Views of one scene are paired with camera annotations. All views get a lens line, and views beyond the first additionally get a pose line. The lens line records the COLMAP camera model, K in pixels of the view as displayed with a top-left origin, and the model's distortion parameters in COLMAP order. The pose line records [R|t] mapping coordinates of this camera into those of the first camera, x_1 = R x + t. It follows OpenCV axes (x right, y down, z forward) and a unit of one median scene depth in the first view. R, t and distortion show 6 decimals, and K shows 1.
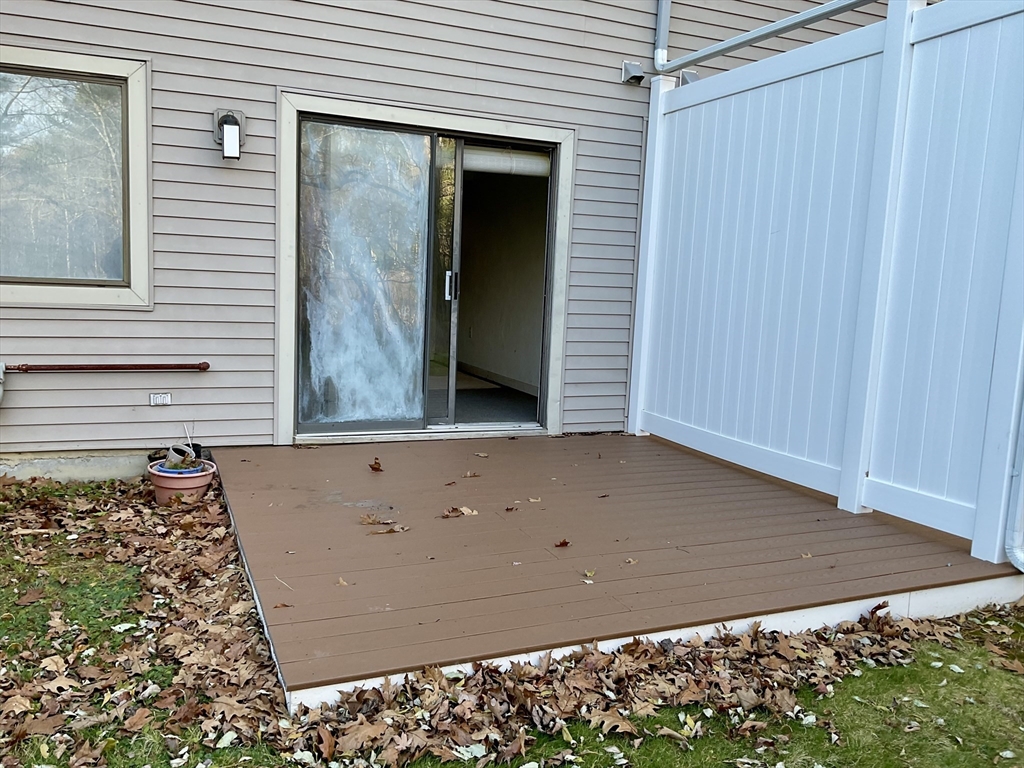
lens RADIAL K [[842.1, 0, 512.0], [0, 842.1, 384.0], [0, 0, 1]] dist [0.116297, -0.221113]
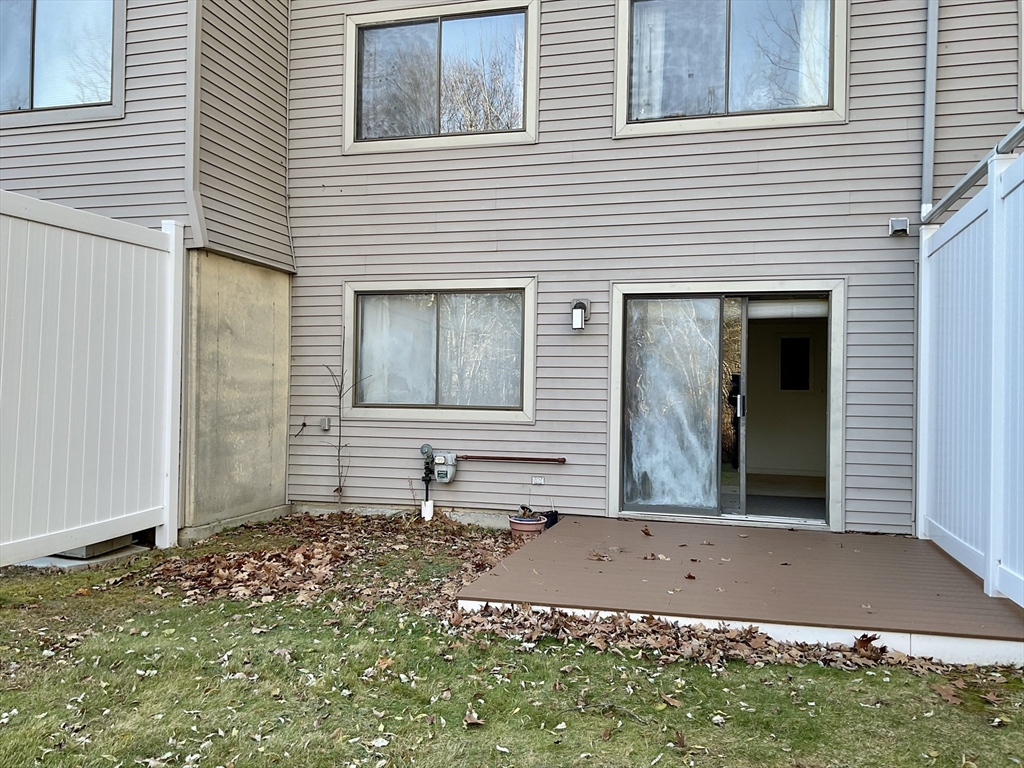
lens RADIAL K [[842.1, 0, 512.0], [0, 842.1, 384.0], [0, 0, 1]] dist [0.116297, -0.221113]
pose [[0.781932, -0.036947, -0.622268, 0.494786], [-0.060713, 0.988982, -0.135012, 0.050931], [0.620400, 0.143350, 0.771074, -0.245661]]
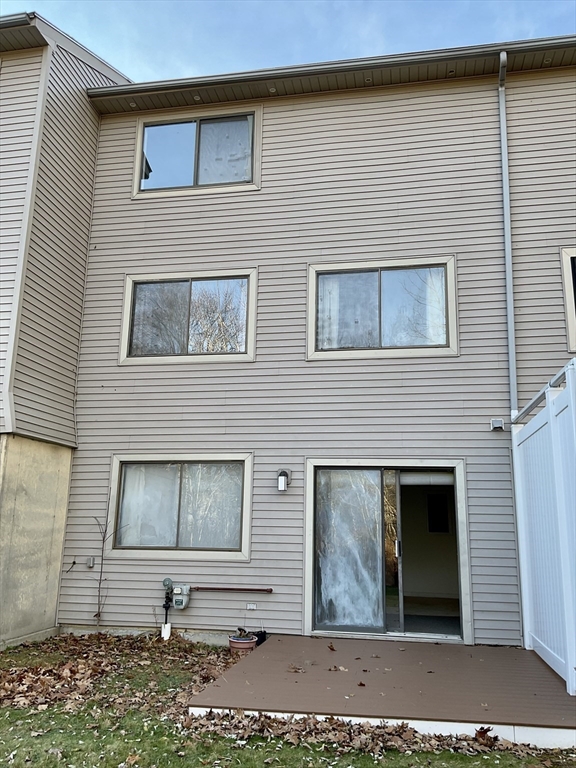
lens RADIAL K [[636.6, 0, 287.4], [0, 636.6, 381.0], [0, 0, 1]] dist [0.088301, -0.163973]
pose [[0.830349, -0.149812, -0.536727, 0.554185], [-0.052930, 0.937625, -0.343596, 0.033204], [0.554724, 0.313713, 0.770627, -0.322799]]
